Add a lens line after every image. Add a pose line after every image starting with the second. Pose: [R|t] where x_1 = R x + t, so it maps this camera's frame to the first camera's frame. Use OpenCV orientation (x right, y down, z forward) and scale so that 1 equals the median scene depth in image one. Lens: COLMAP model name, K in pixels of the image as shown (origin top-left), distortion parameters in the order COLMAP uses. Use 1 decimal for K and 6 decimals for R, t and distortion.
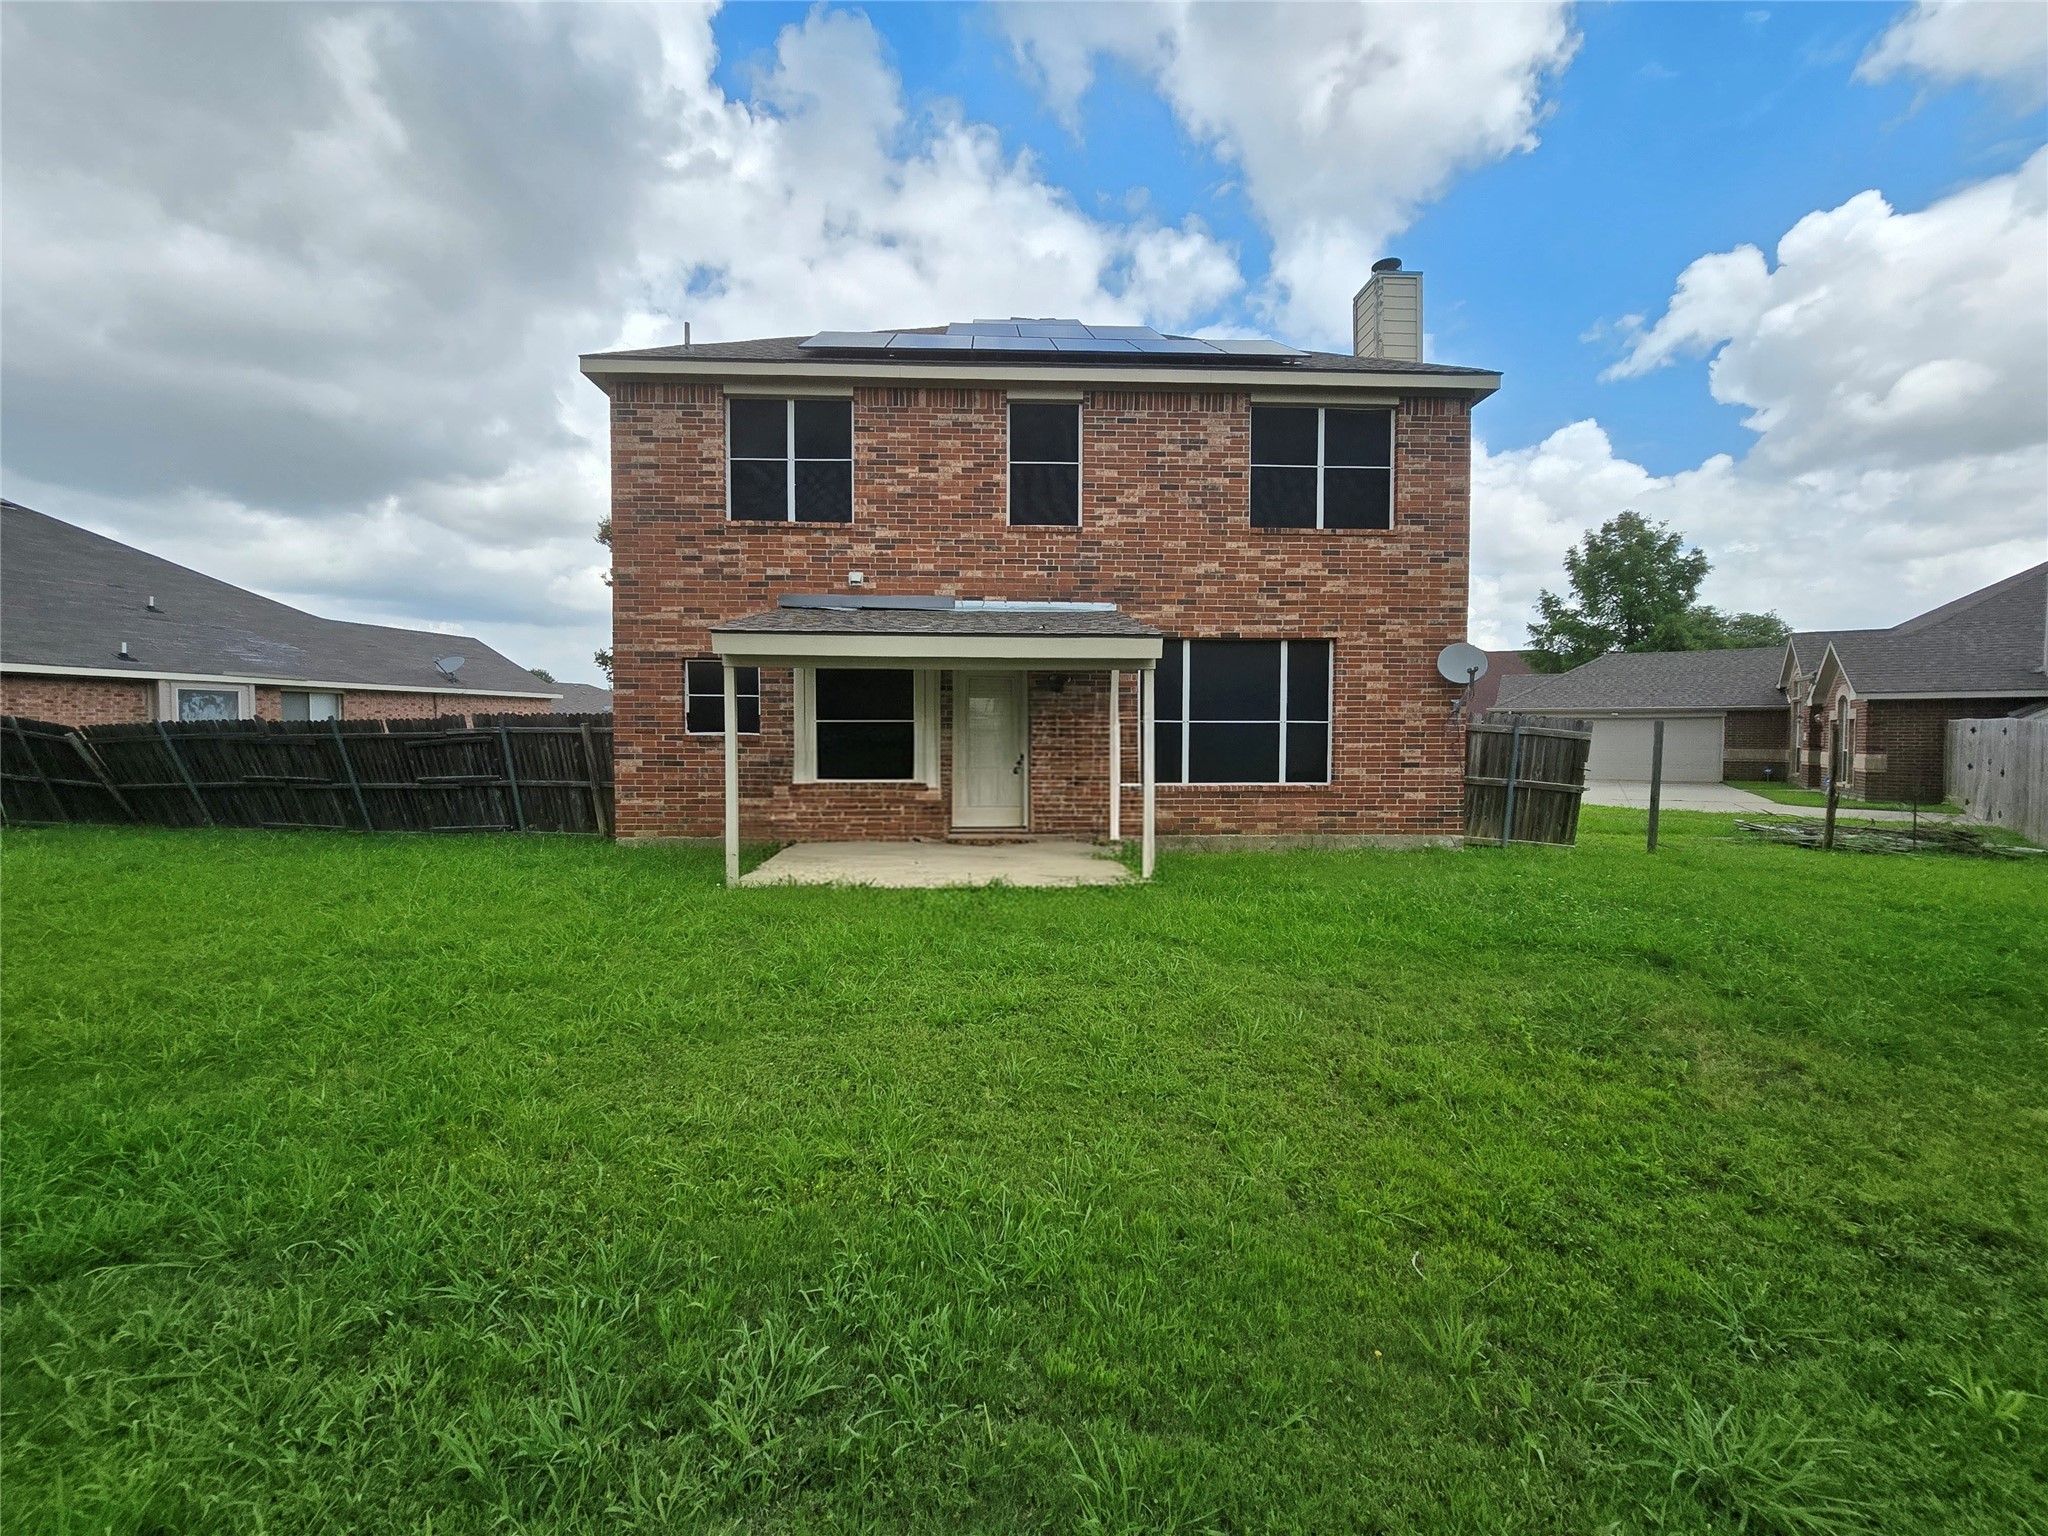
lens RADIAL K [[834.8, 0, 1014.2], [0, 834.8, 778.2], [0, 0, 1]] dist [0.008813, 0.000671]
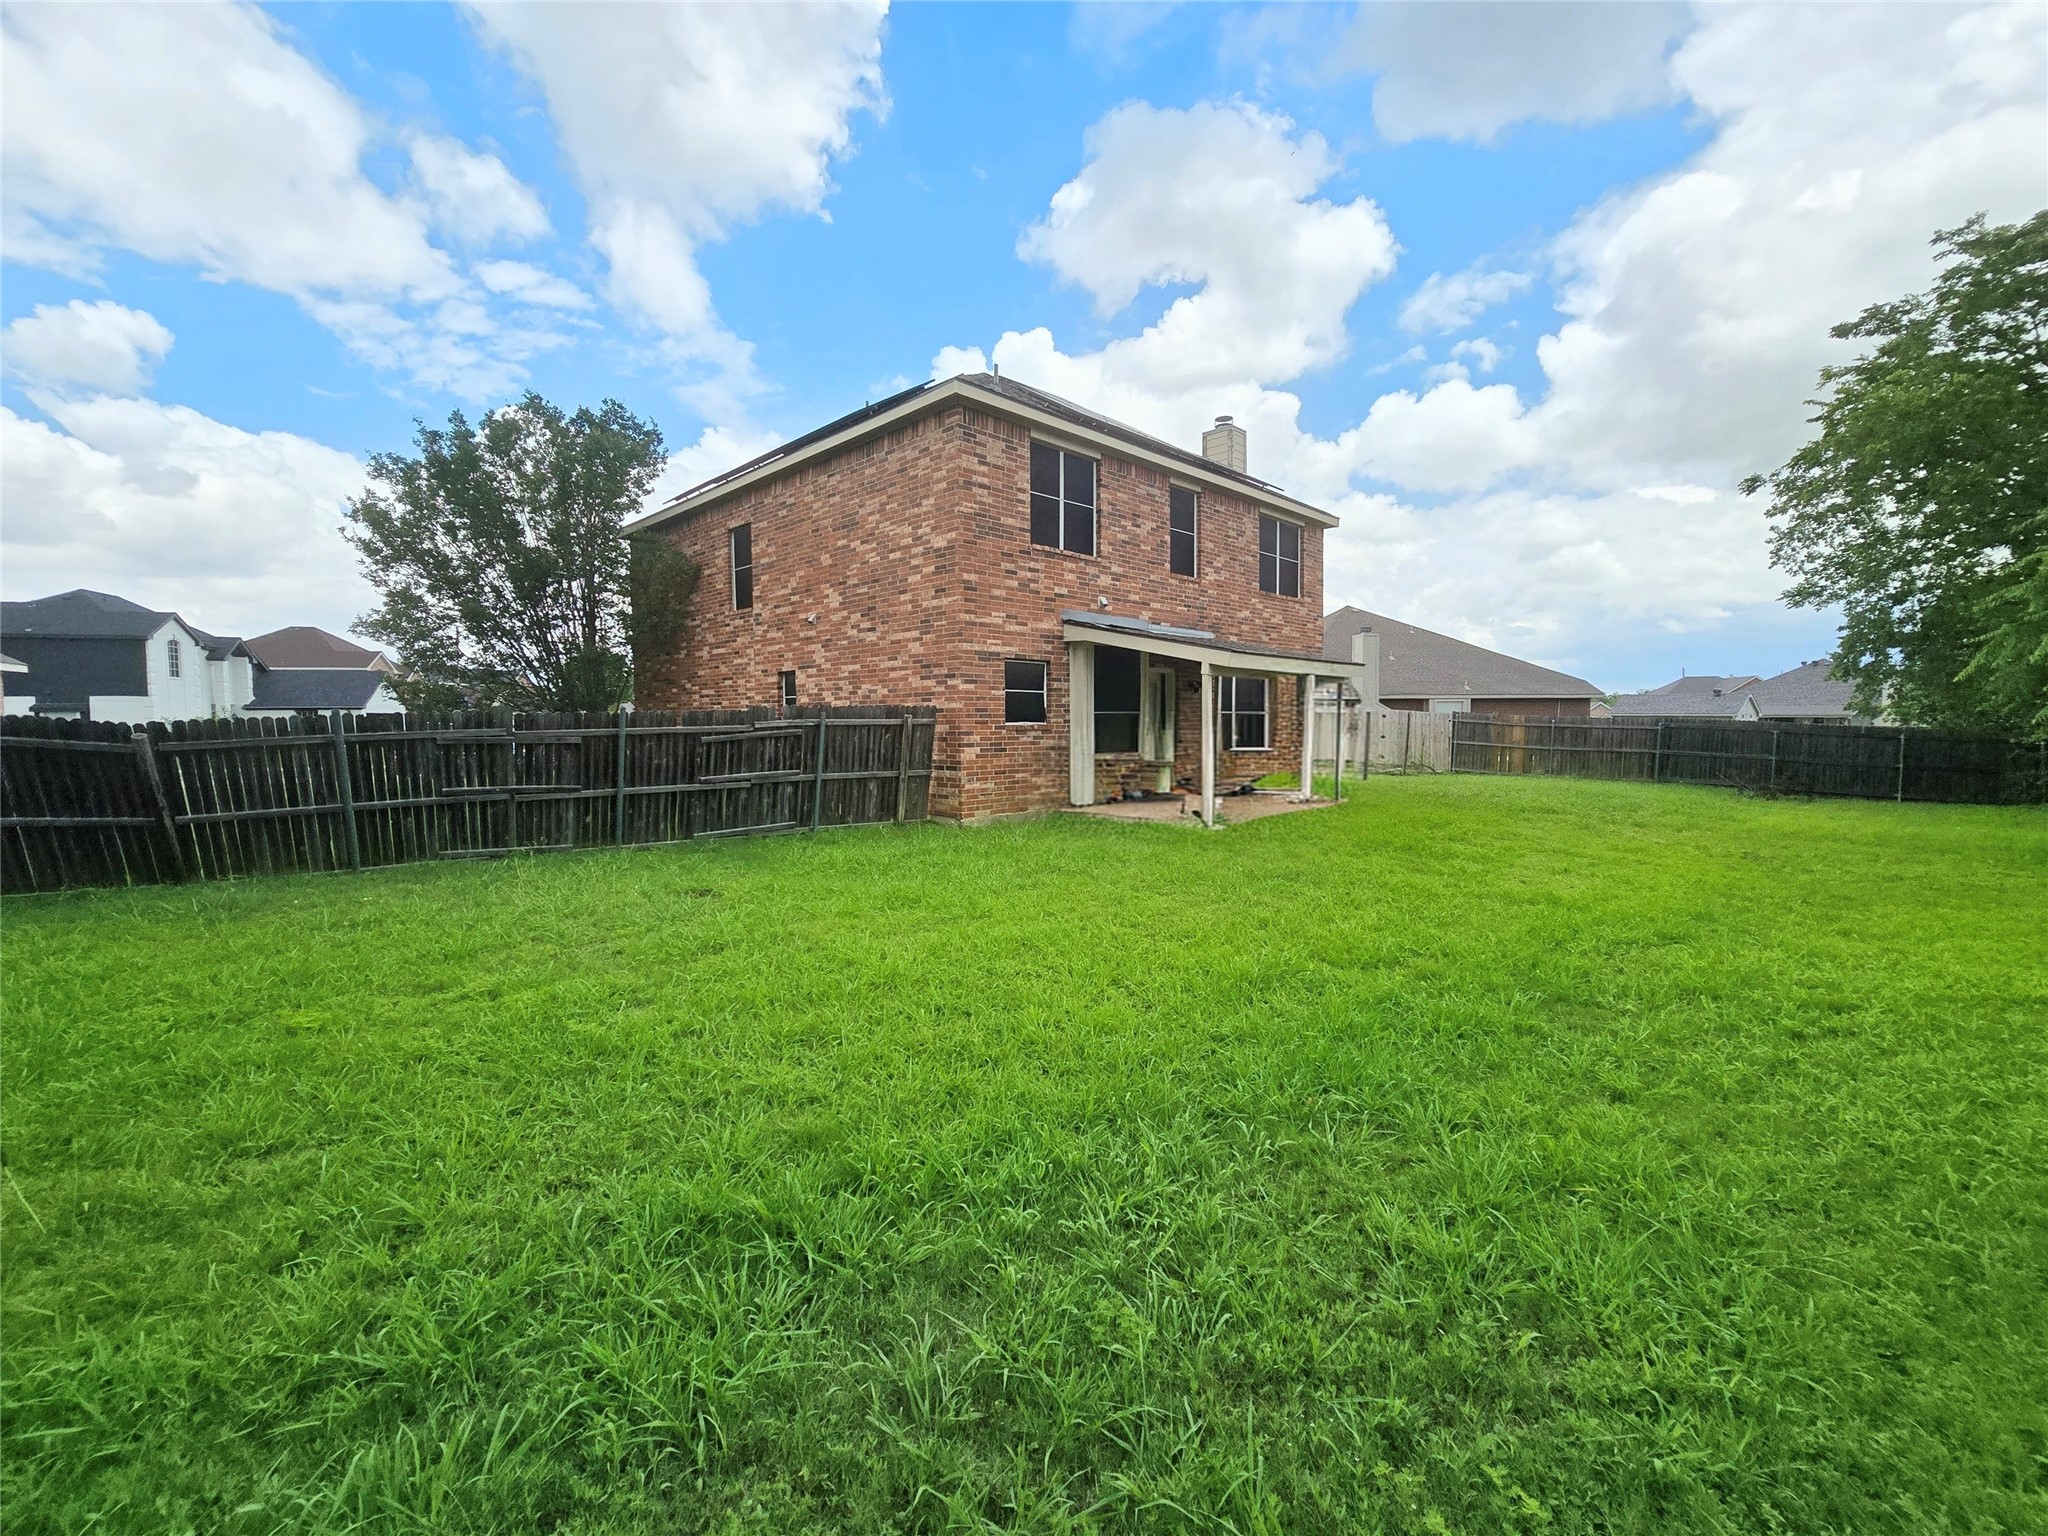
lens RADIAL K [[837.2, 0, 1010.7], [0, 837.2, 755.3], [0, 0, 1]] dist [-0.000850, 0.000596]
pose [[0.731748, -0.038362, 0.680495, -1.165670], [0.033924, 0.999227, 0.019851, -0.032654], [-0.680731, 0.008560, 0.732484, 0.152966]]
